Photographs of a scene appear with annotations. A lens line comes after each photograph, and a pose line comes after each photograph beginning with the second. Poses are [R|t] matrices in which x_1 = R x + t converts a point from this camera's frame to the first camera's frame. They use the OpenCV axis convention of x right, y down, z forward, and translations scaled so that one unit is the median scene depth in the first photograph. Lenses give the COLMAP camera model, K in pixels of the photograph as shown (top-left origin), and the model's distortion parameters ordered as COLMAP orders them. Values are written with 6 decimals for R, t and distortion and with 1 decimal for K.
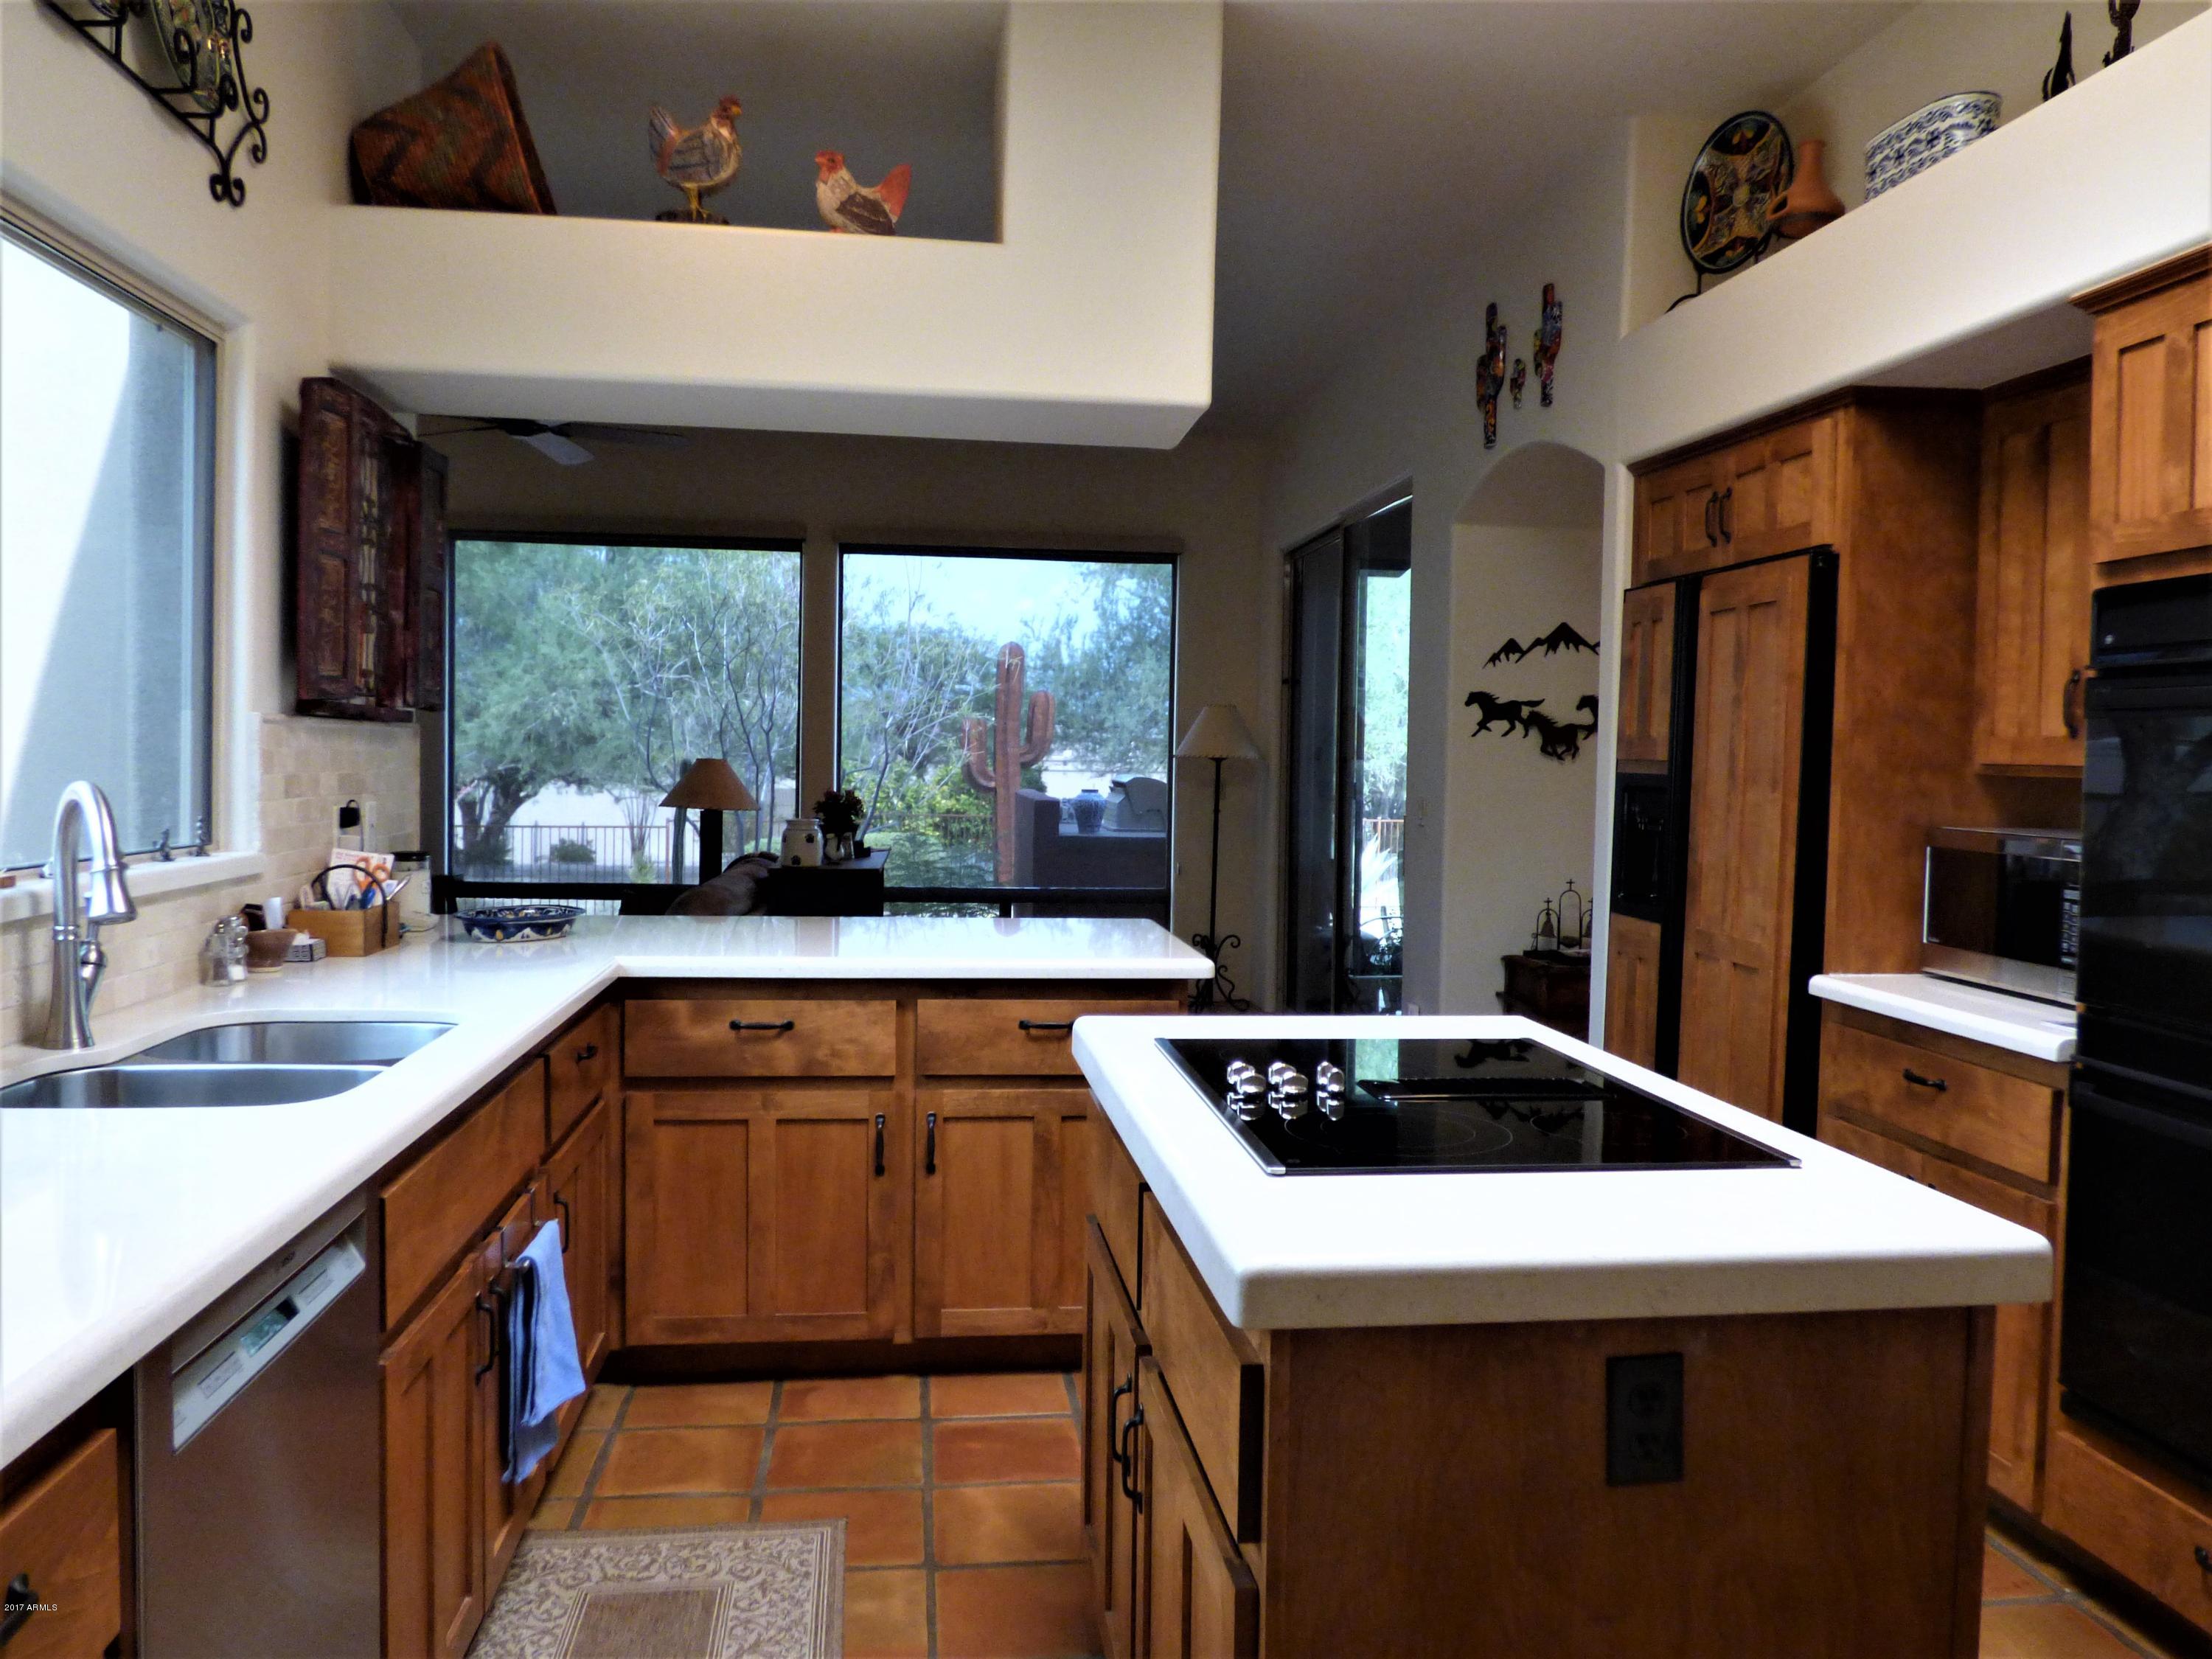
lens RADIAL K [[1682.5, 0, 1106.0], [0, 1682.5, 829.5], [0, 0, 1]] dist [0.002783, 0.006194]
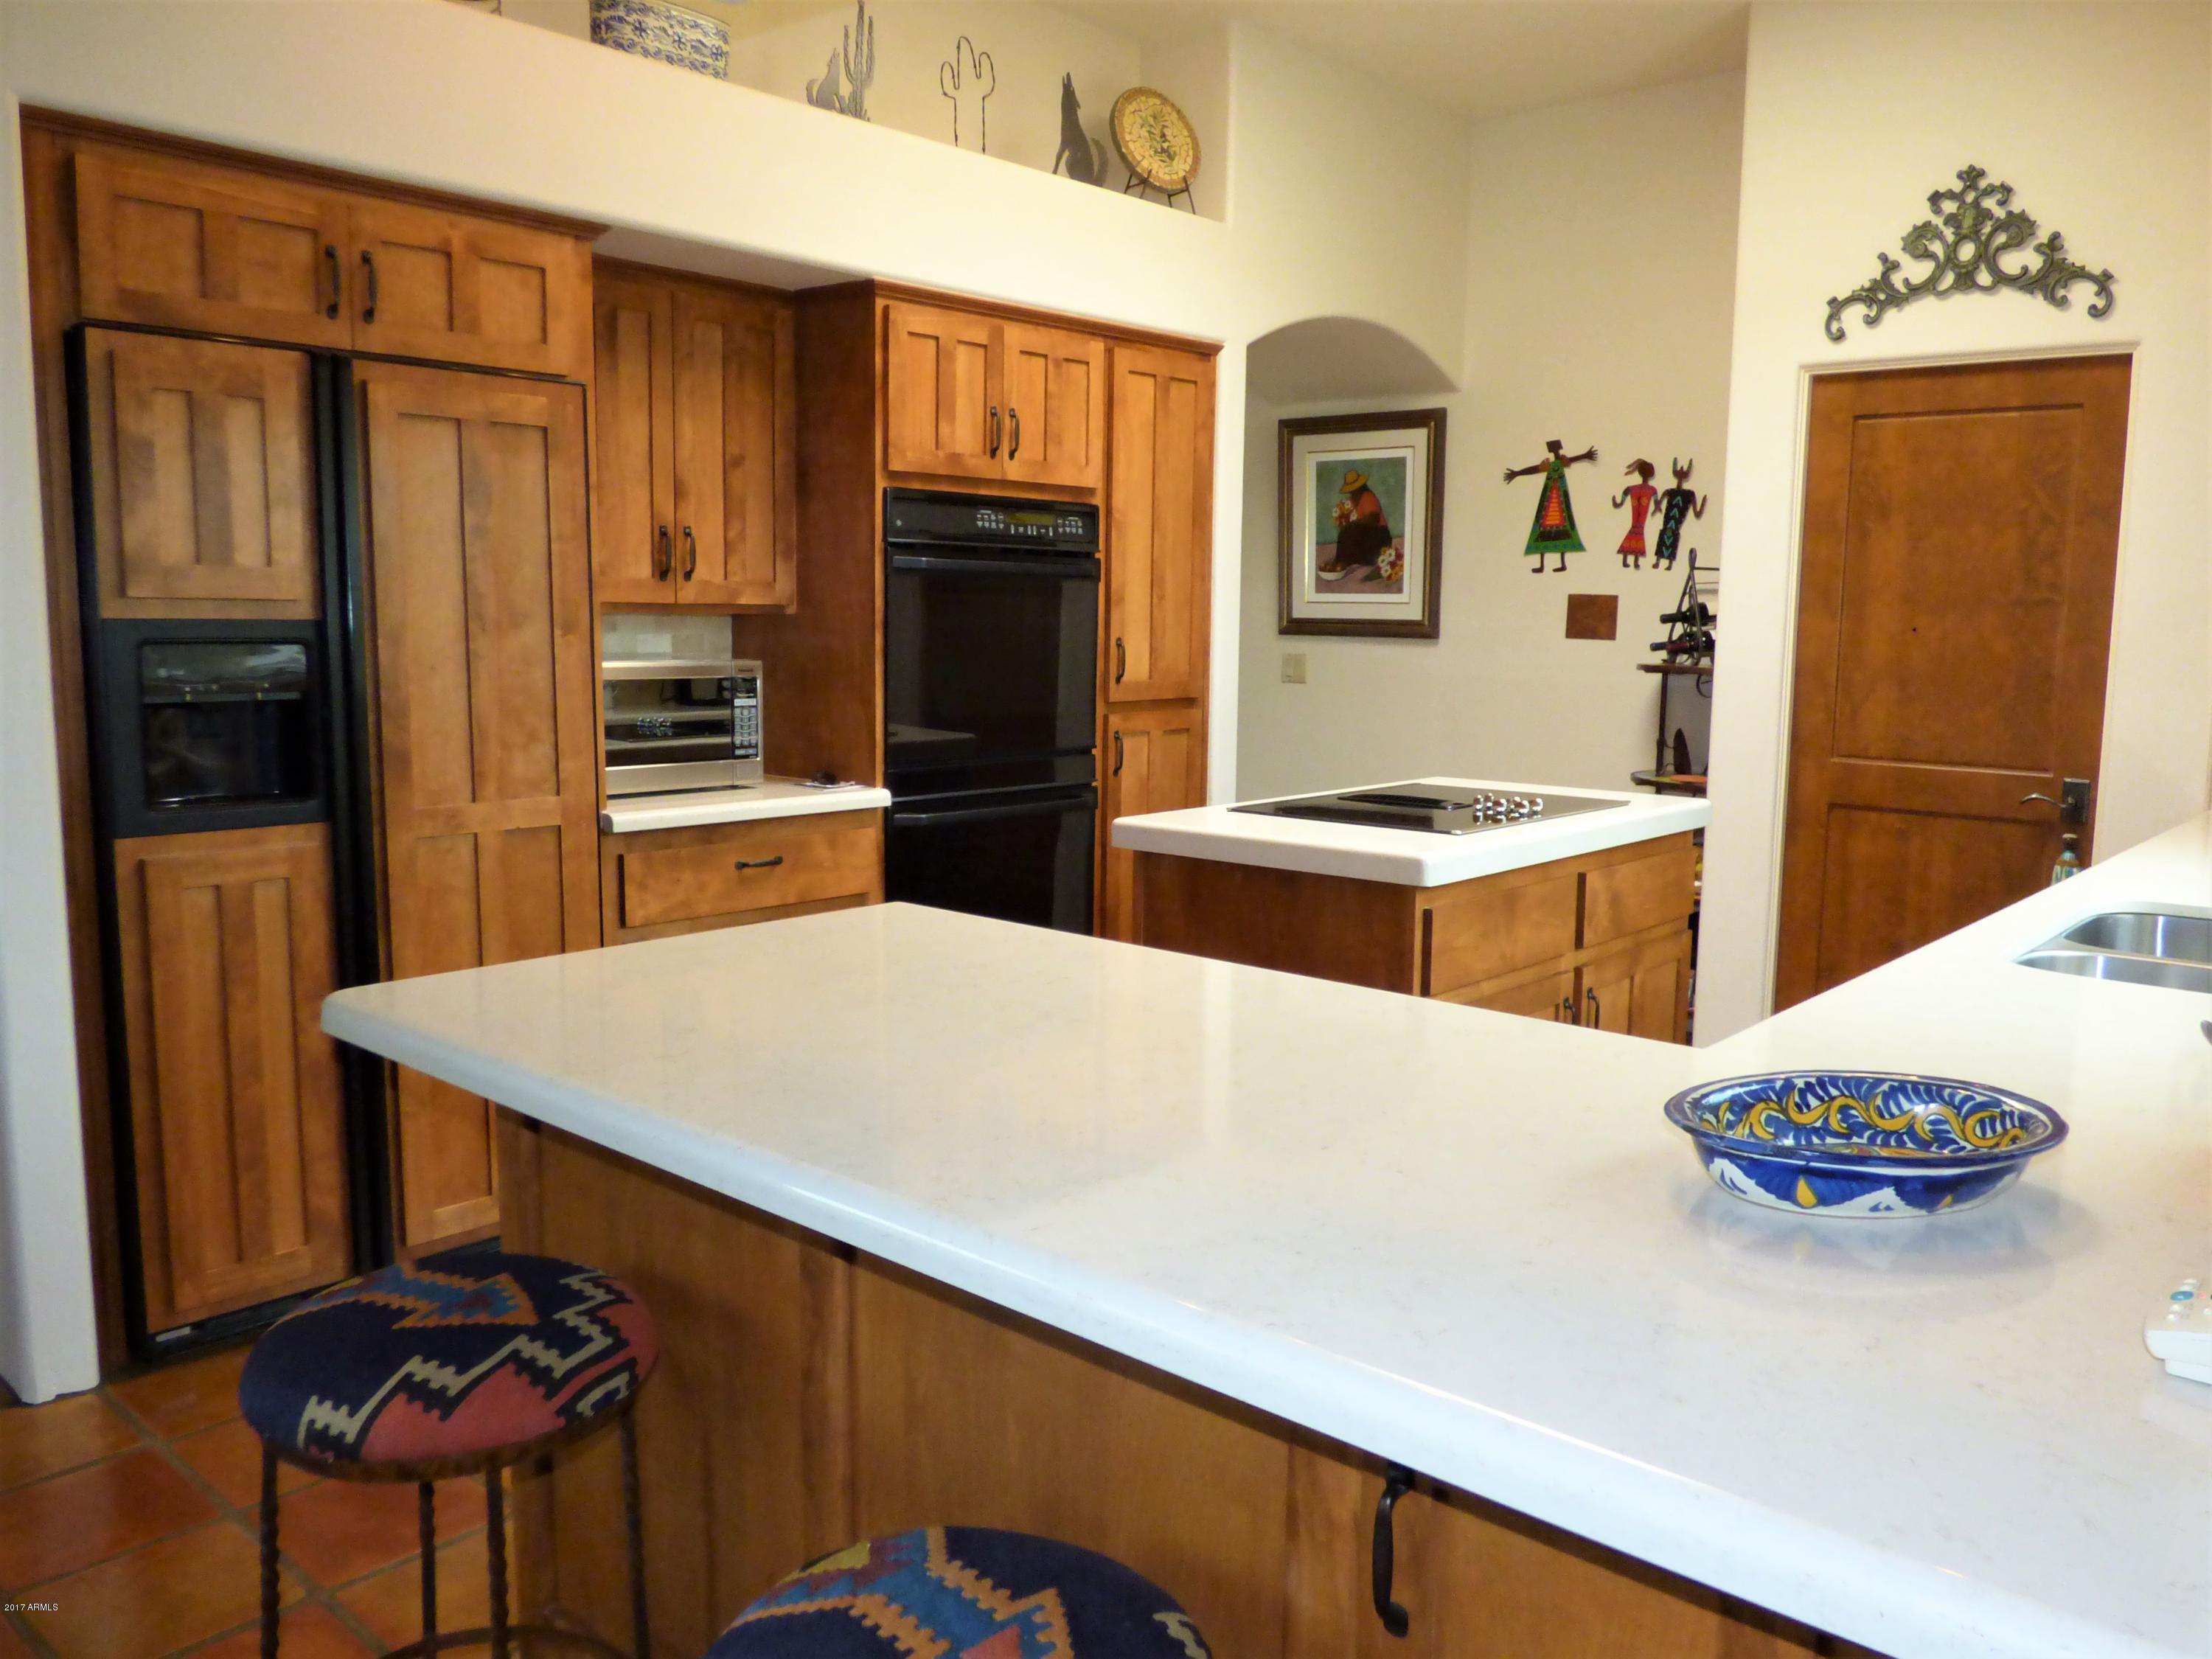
lens RADIAL K [[1682.5, 0, 1106.0], [0, 1682.5, 829.5], [0, 0, 1]] dist [0.002783, 0.006194]
pose [[-0.643496, -0.119489, 0.756065, -0.595456], [0.012514, 0.985967, 0.166474, -0.075798], [-0.765347, 0.116586, -0.632970, 1.555062]]
